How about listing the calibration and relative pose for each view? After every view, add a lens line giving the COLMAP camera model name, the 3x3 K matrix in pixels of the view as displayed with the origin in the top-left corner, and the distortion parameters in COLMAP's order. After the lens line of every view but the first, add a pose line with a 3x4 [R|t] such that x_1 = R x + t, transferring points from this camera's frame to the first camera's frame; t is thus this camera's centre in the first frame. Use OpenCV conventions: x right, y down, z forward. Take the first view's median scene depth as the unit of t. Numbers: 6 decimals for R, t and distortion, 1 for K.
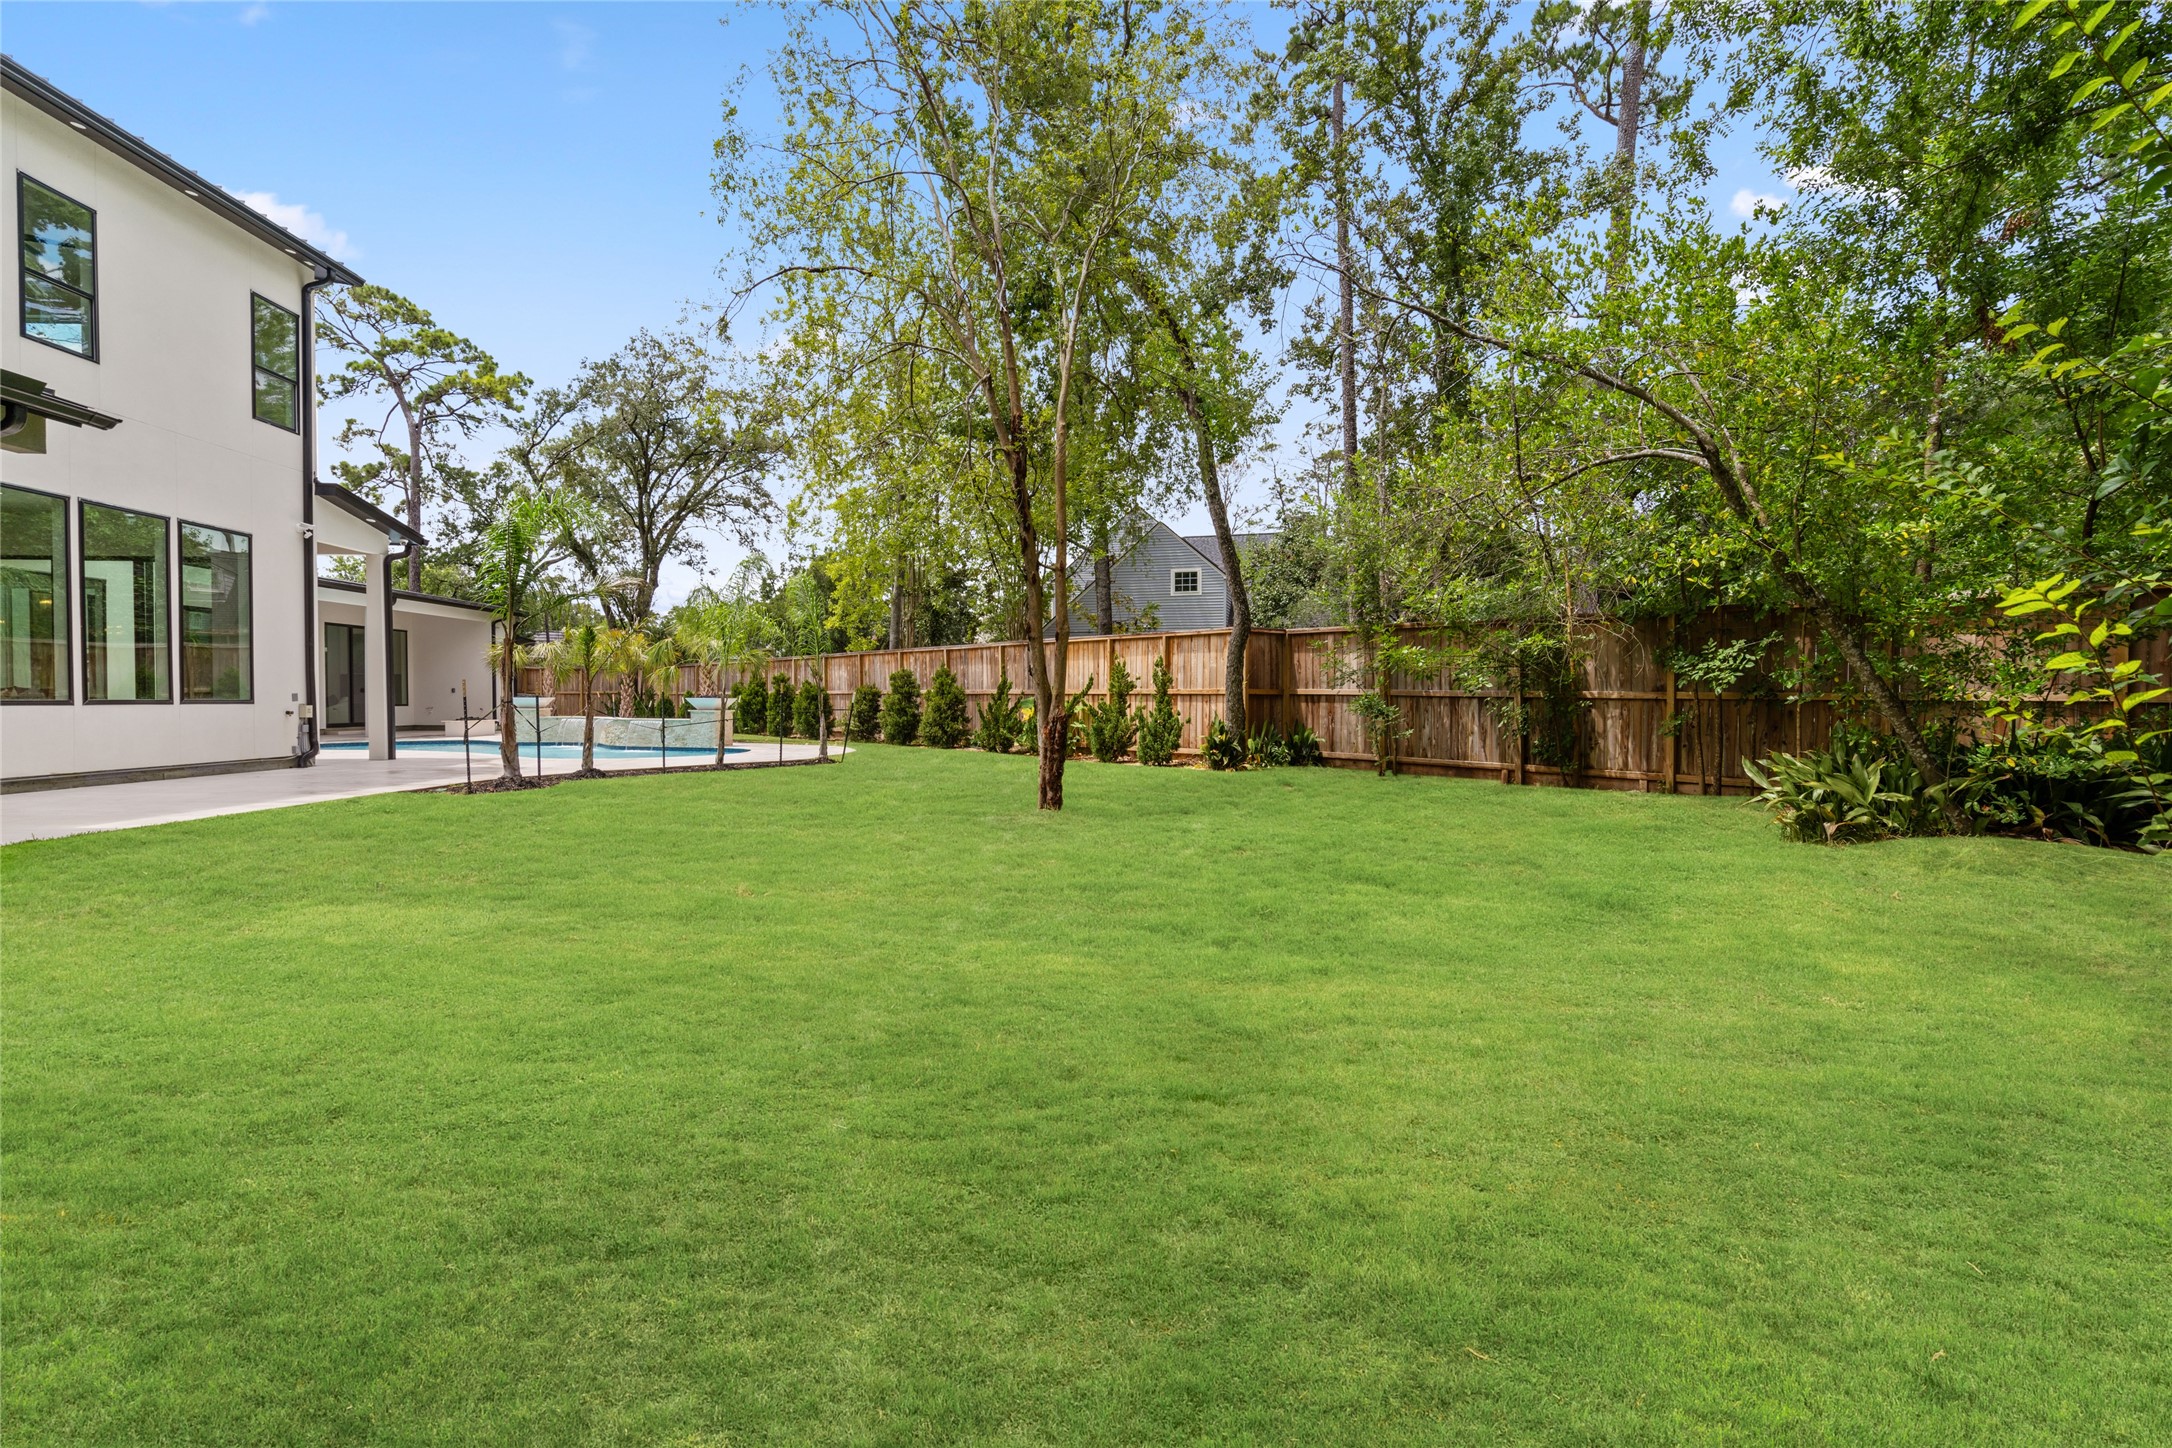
lens RADIAL K [[1004.6, 0, 1096.1], [0, 1004.6, 713.1], [0, 0, 1]] dist [-0.000963, -0.000167]
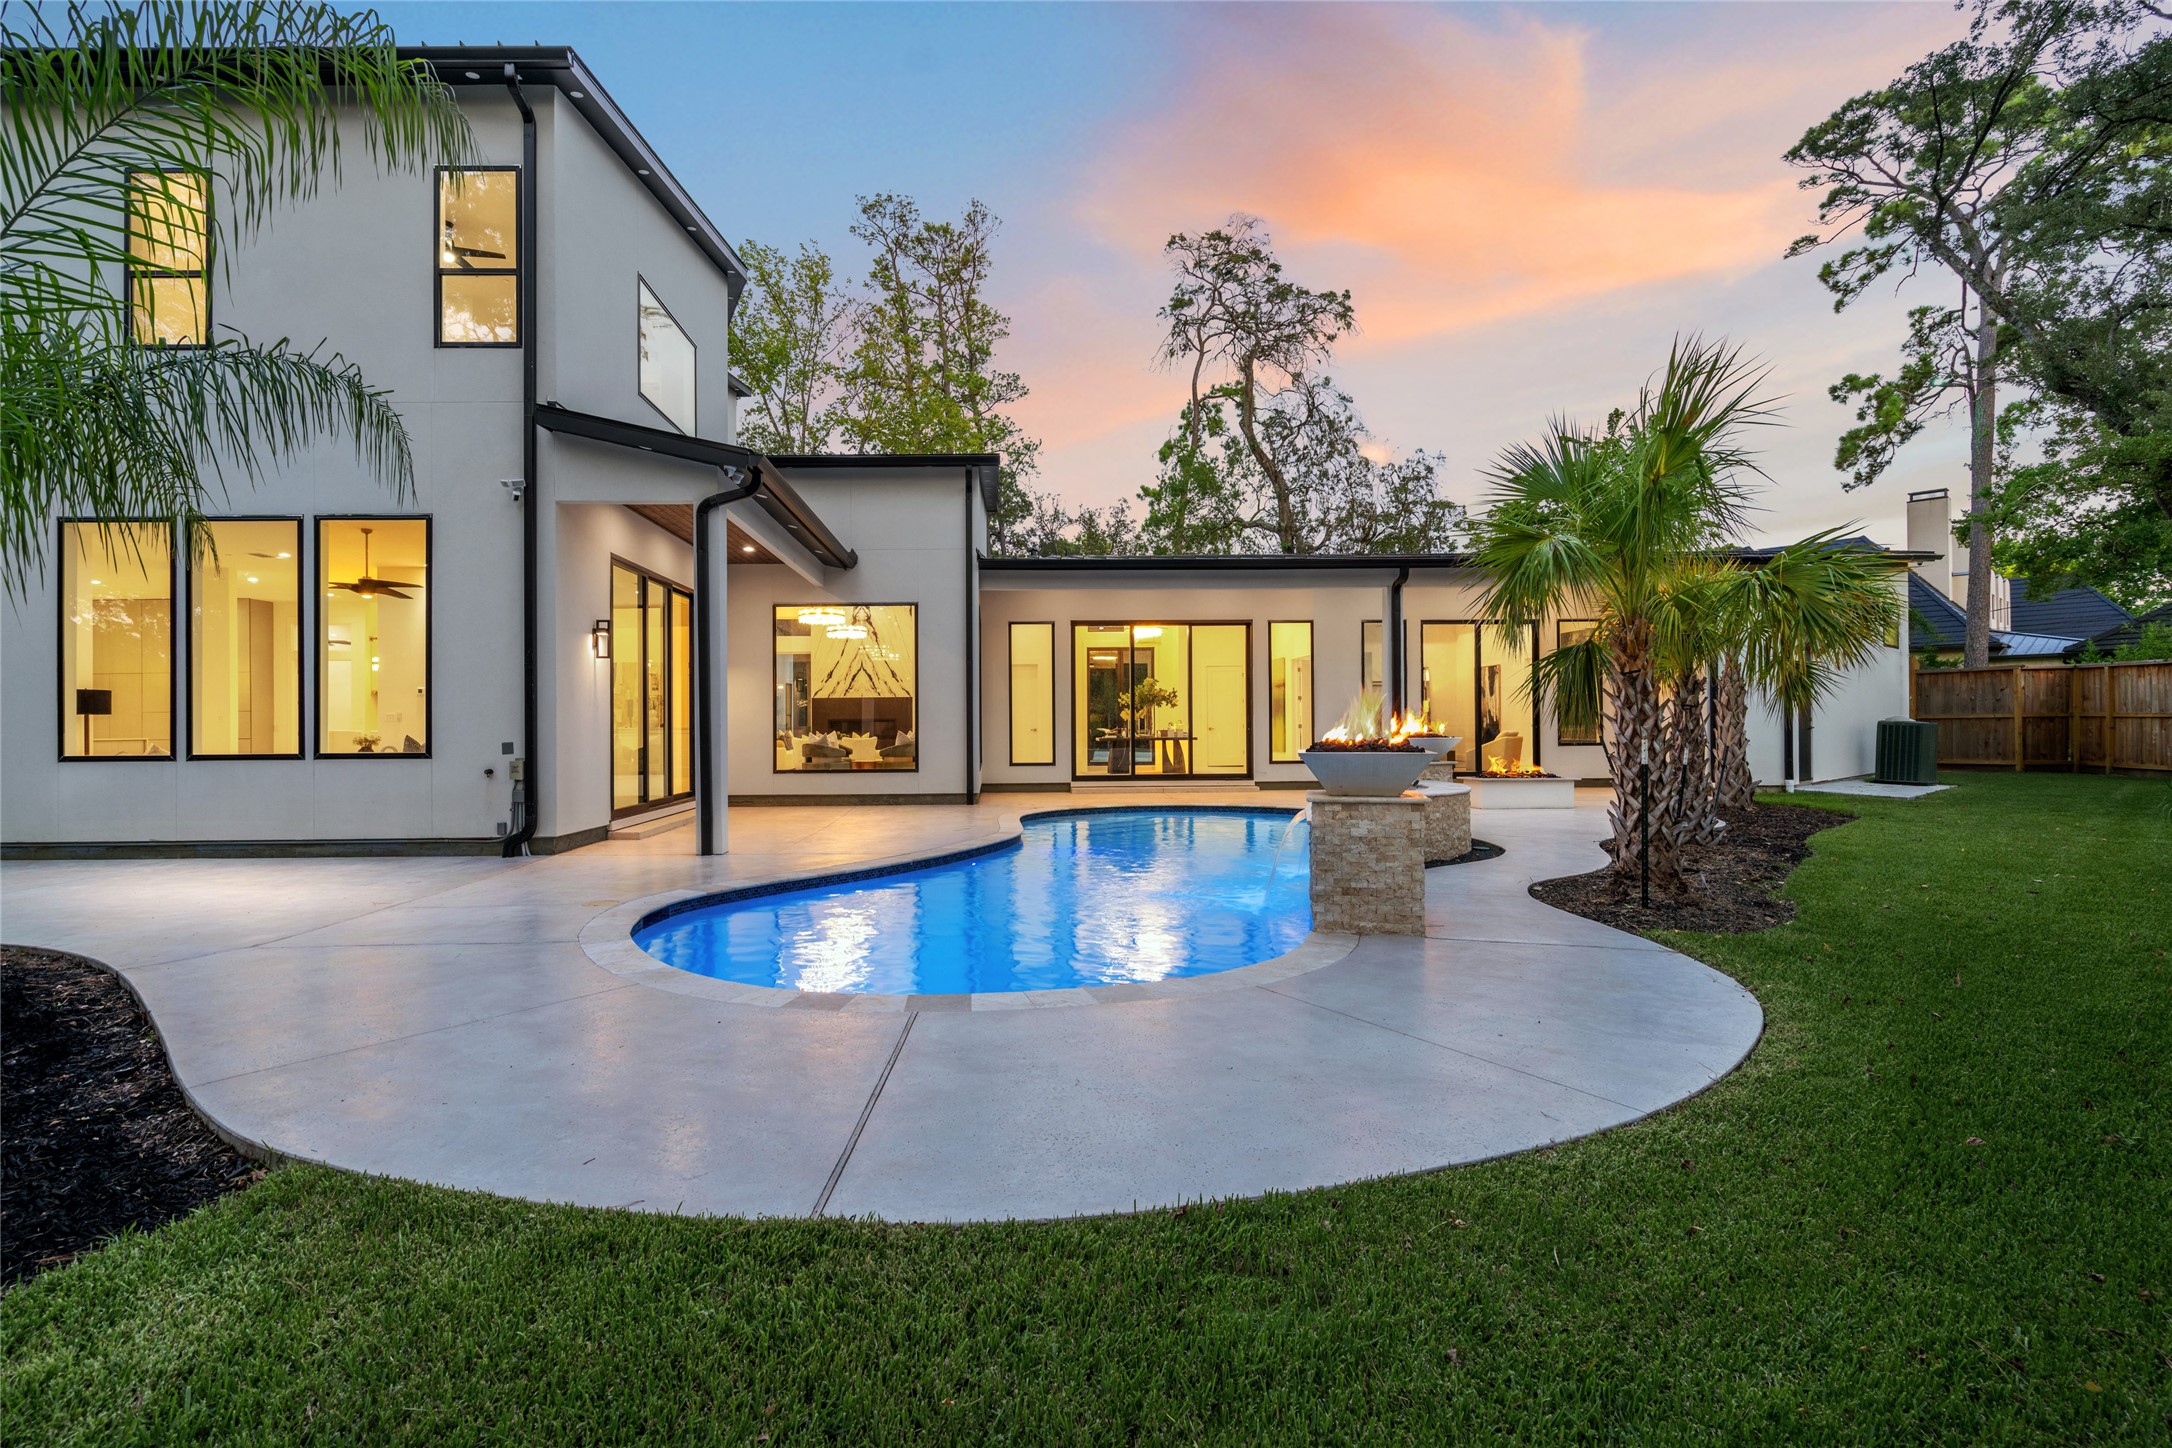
lens RADIAL K [[1004.6, 0, 1096.1], [0, 1004.6, 713.1], [0, 0, 1]] dist [-0.000963, -0.000167]
pose [[-0.049970, -0.006876, -0.998727, -0.057833], [-0.014184, 0.999880, -0.006174, -0.014869], [0.998650, 0.013858, -0.050062, 0.522765]]
